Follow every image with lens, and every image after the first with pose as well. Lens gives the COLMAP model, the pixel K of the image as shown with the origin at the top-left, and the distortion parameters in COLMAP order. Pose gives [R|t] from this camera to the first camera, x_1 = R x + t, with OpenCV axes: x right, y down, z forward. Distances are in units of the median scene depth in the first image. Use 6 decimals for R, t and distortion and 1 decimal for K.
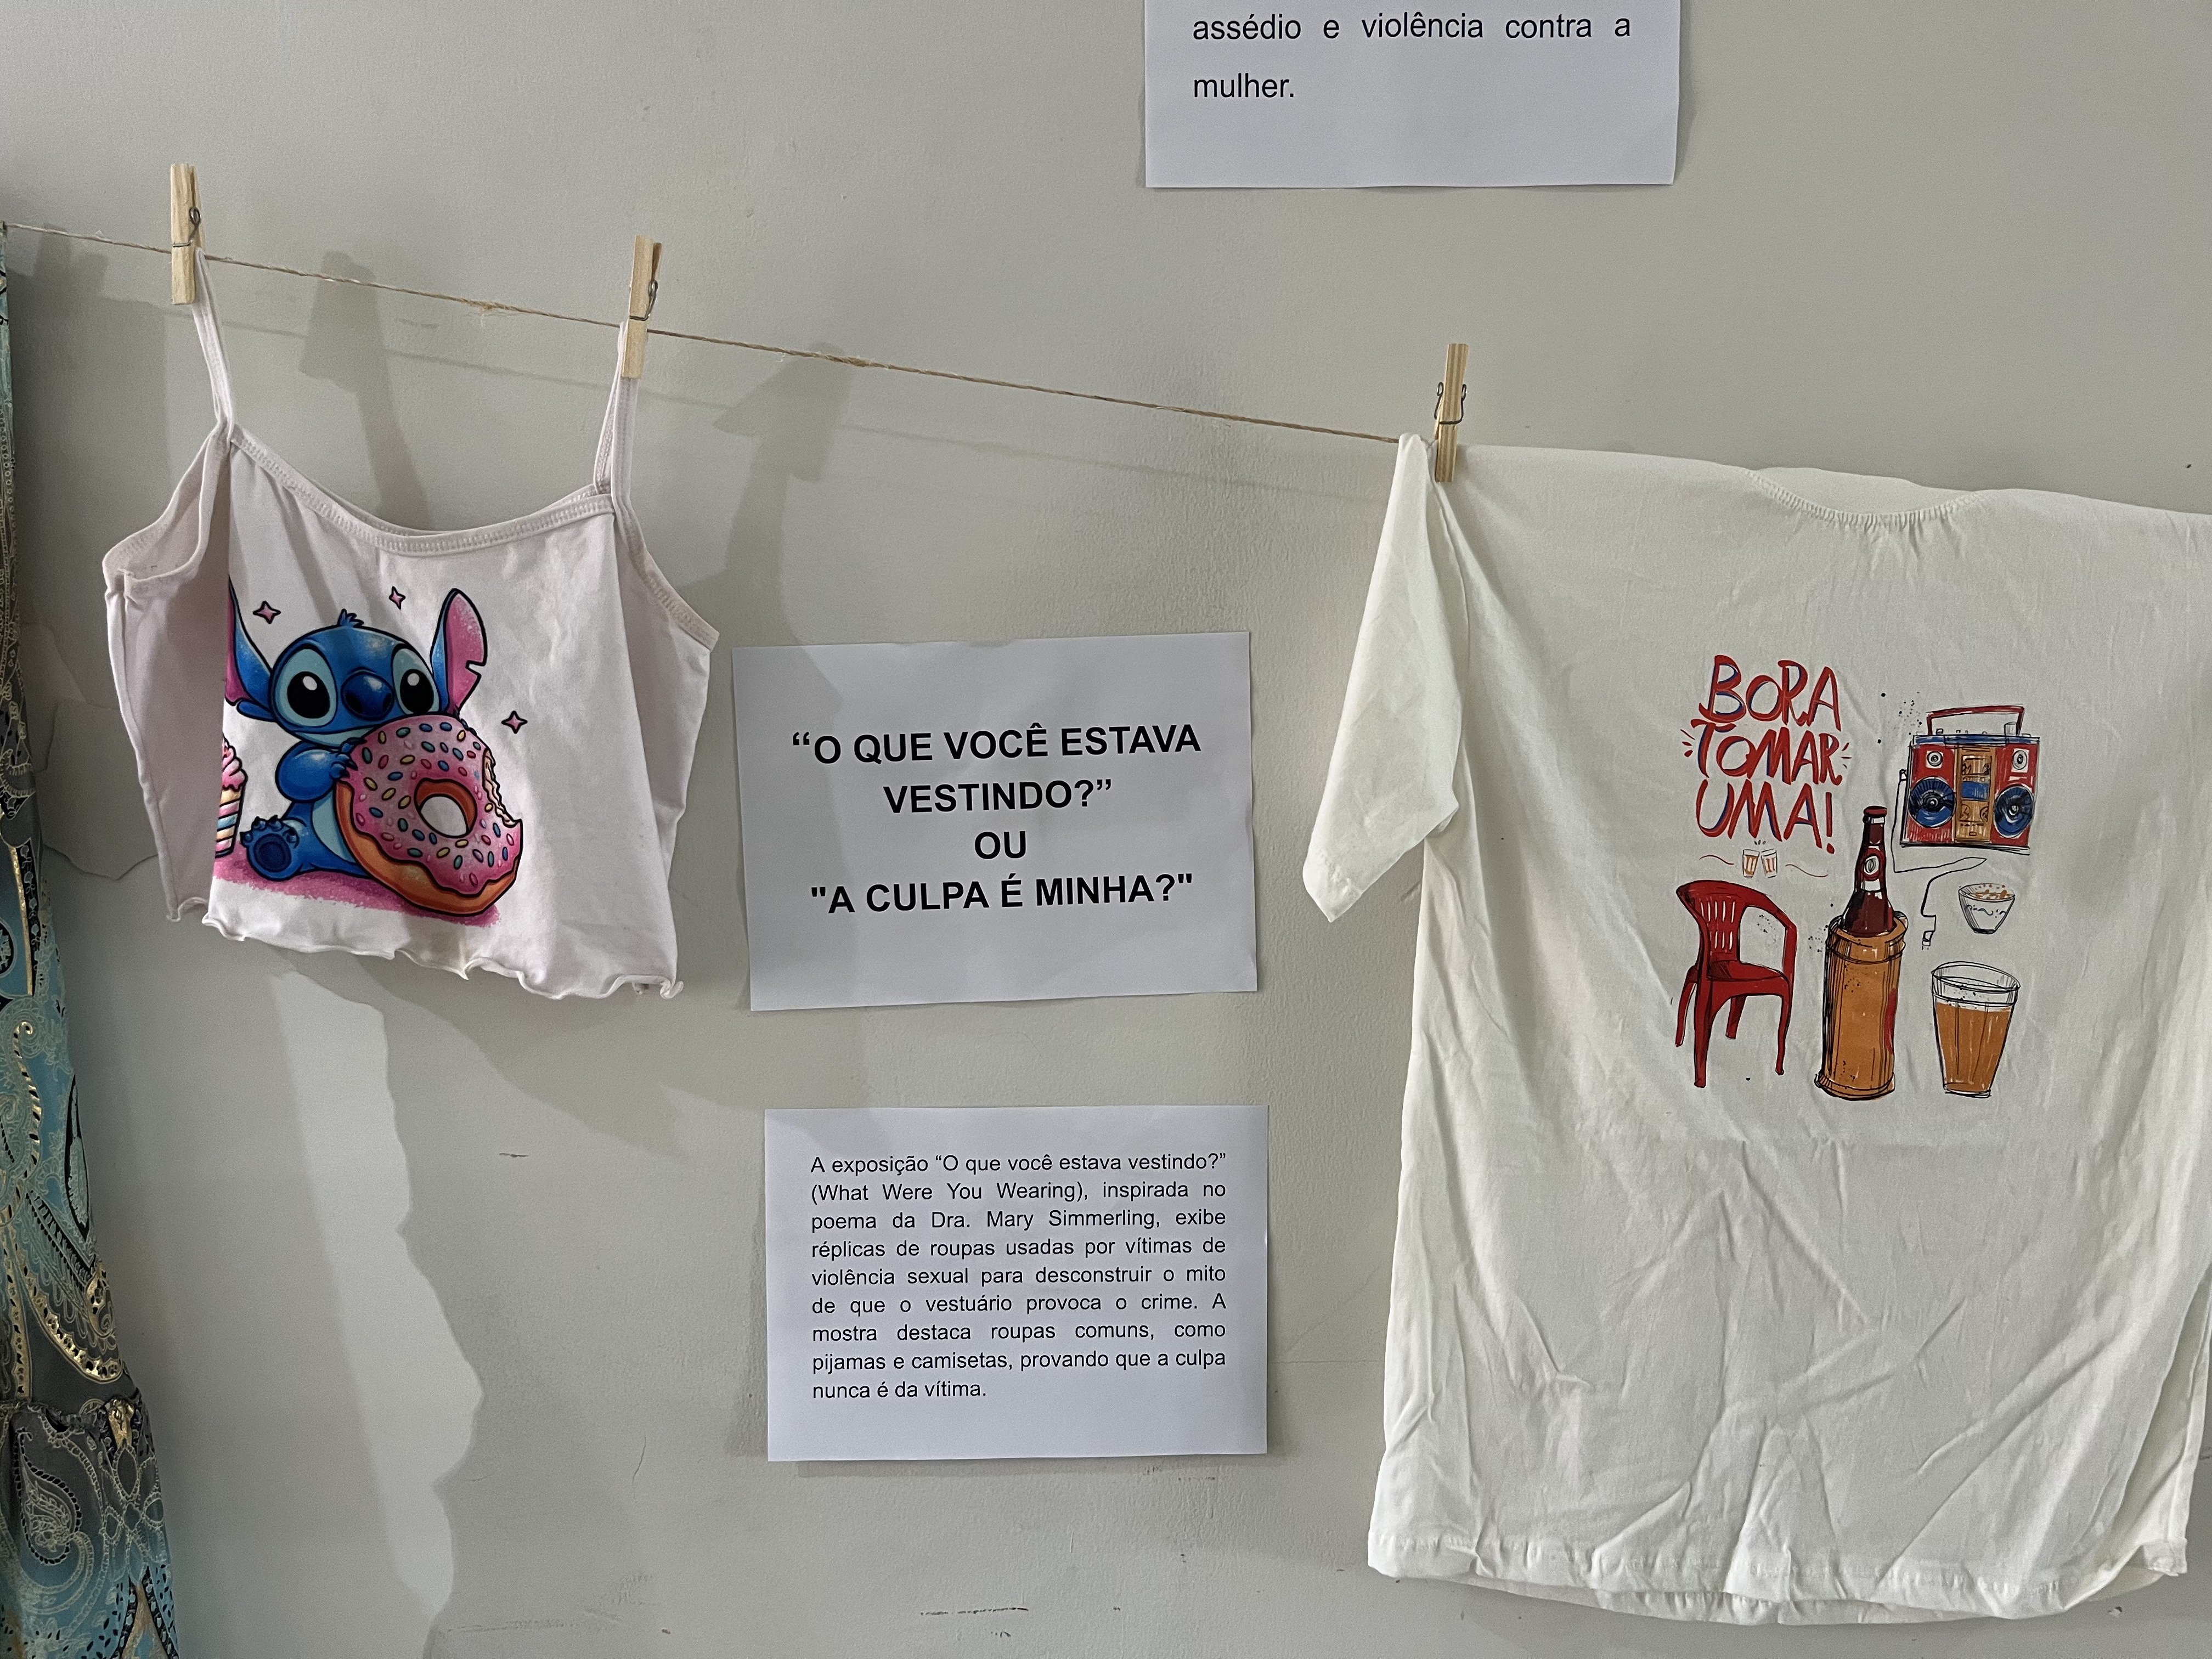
lens RADIAL K [[1658.8, 0, 1092.1], [0, 1658.8, 827.2], [0, 0, 1]] dist [0.044111, -0.054345]
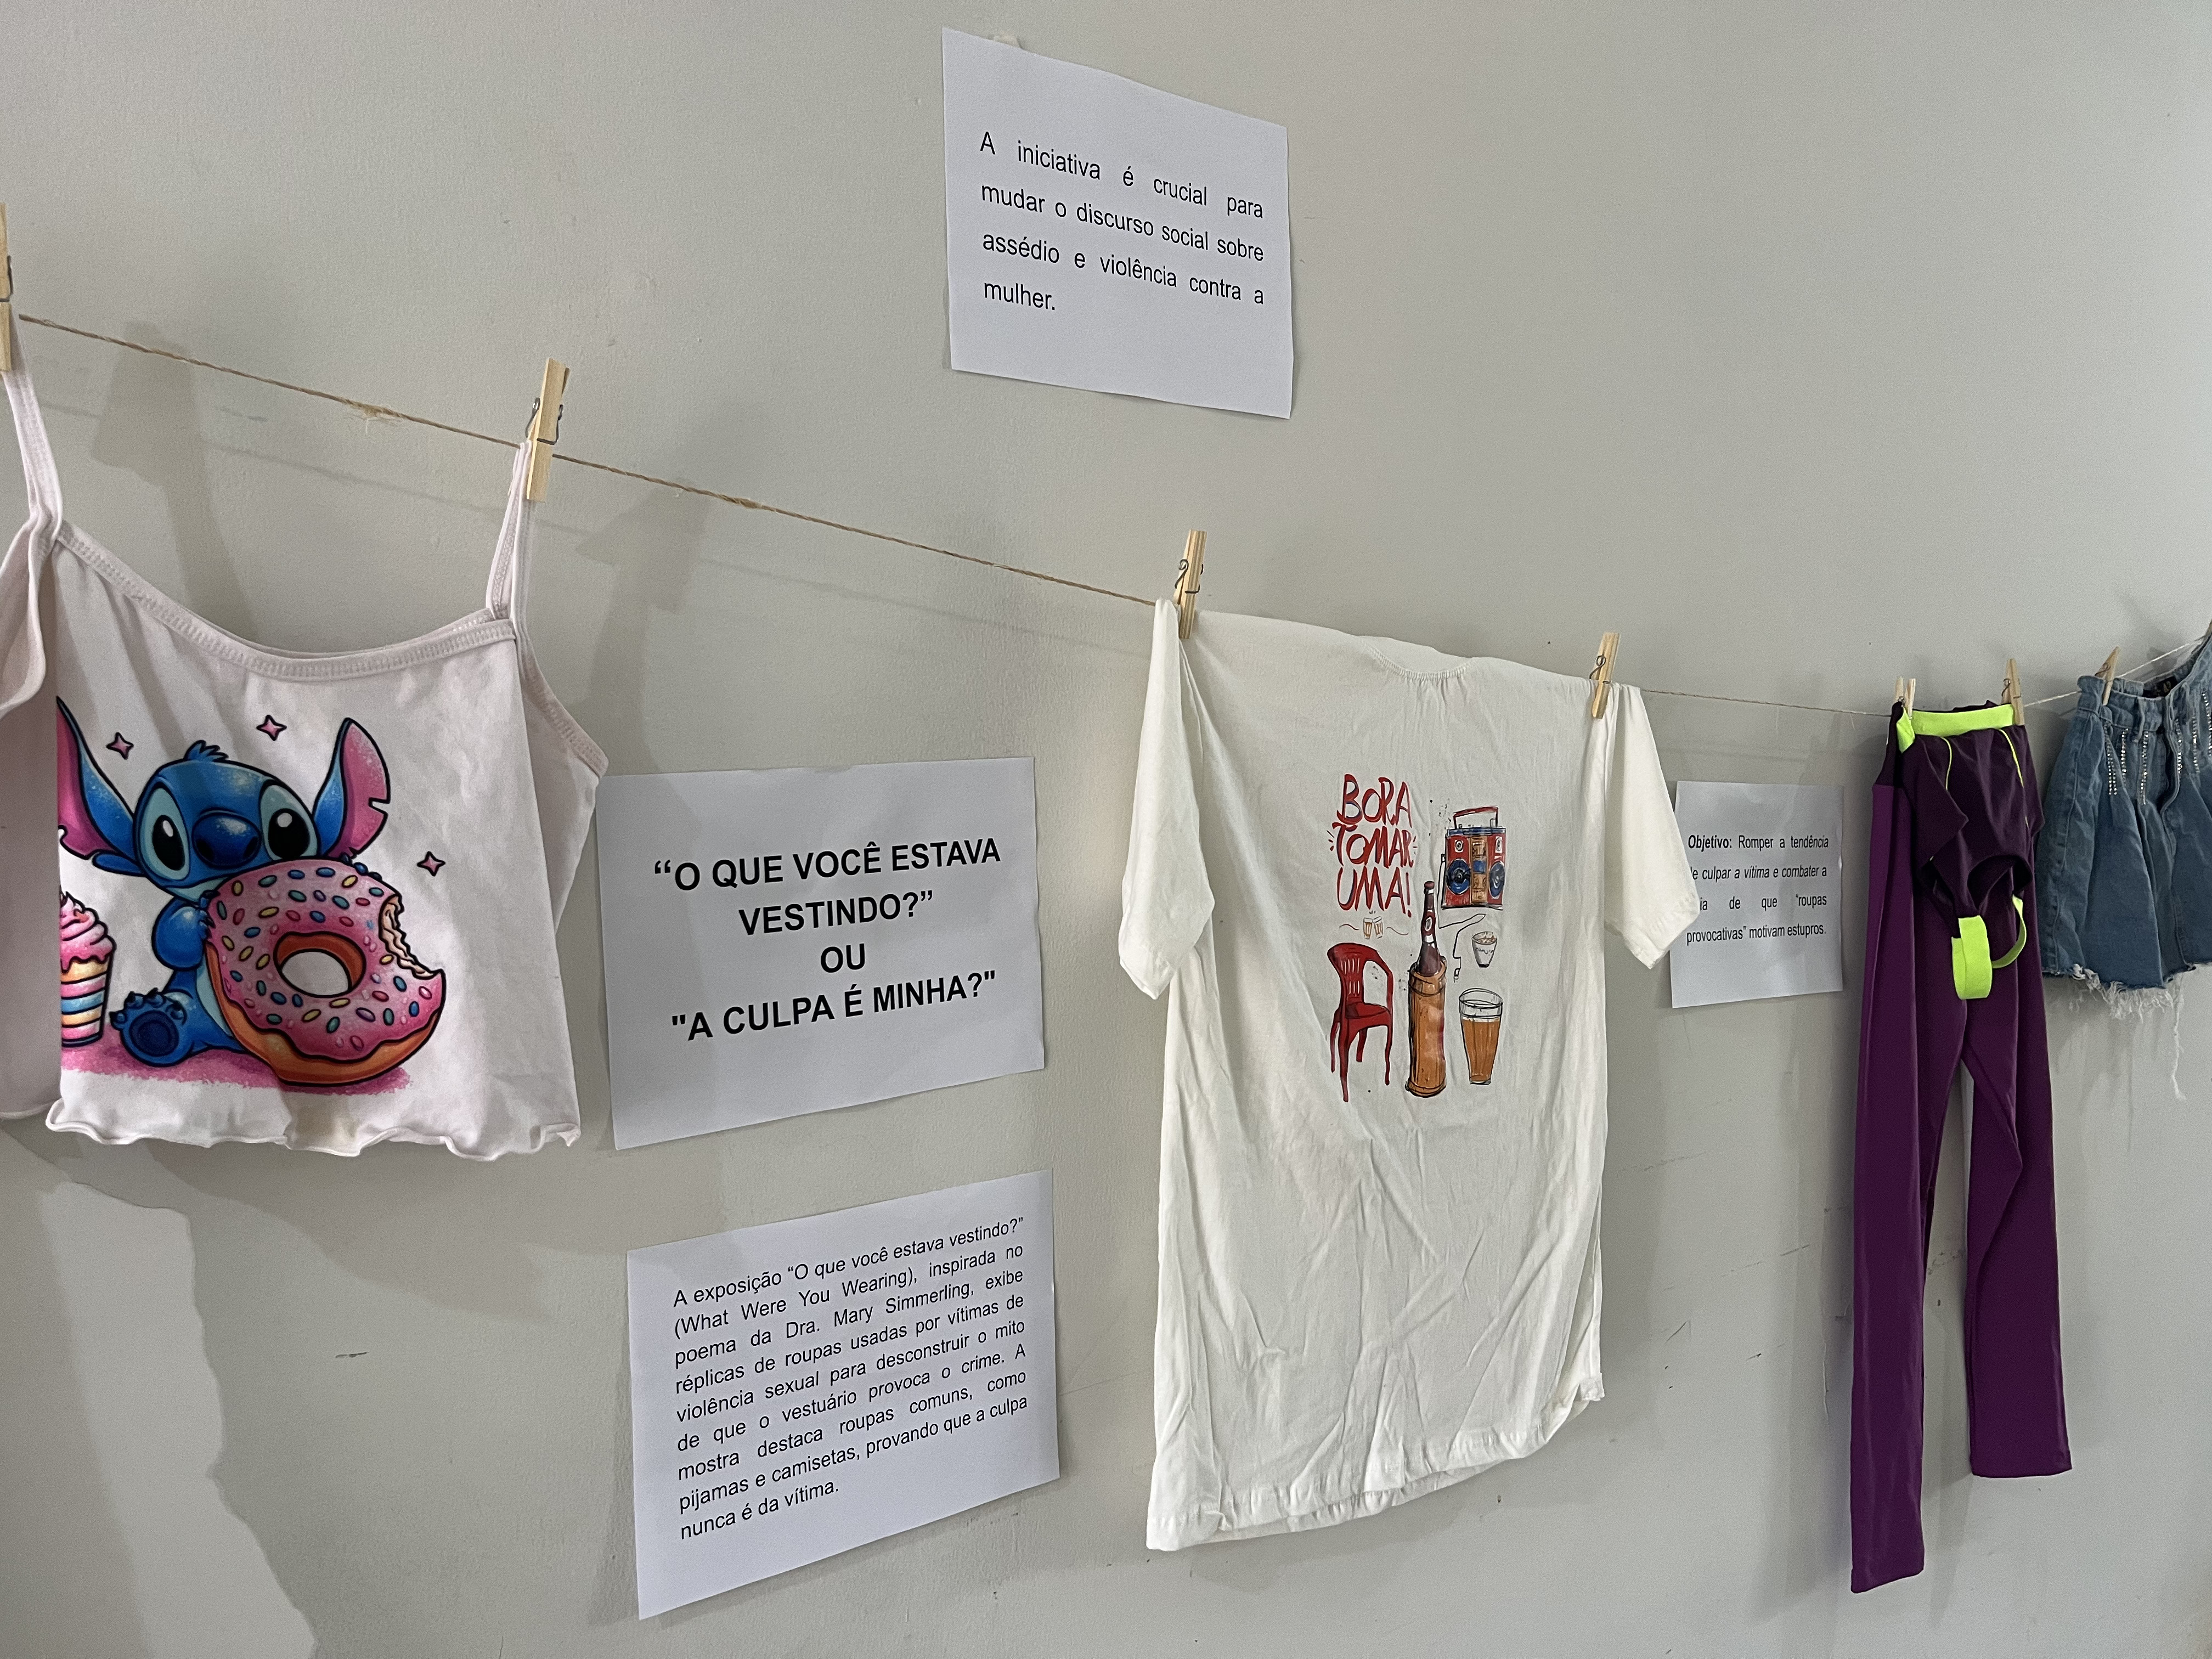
lens RADIAL K [[1658.8, 0, 1113.4], [0, 1658.8, 823.7], [0, 0, 1]] dist [0.044111, -0.054345]
pose [[0.811298, -0.029488, 0.583889, -0.536629], [0.058750, 0.997784, -0.031241, -0.032016], [-0.581673, 0.059649, 0.811232, 0.033836]]
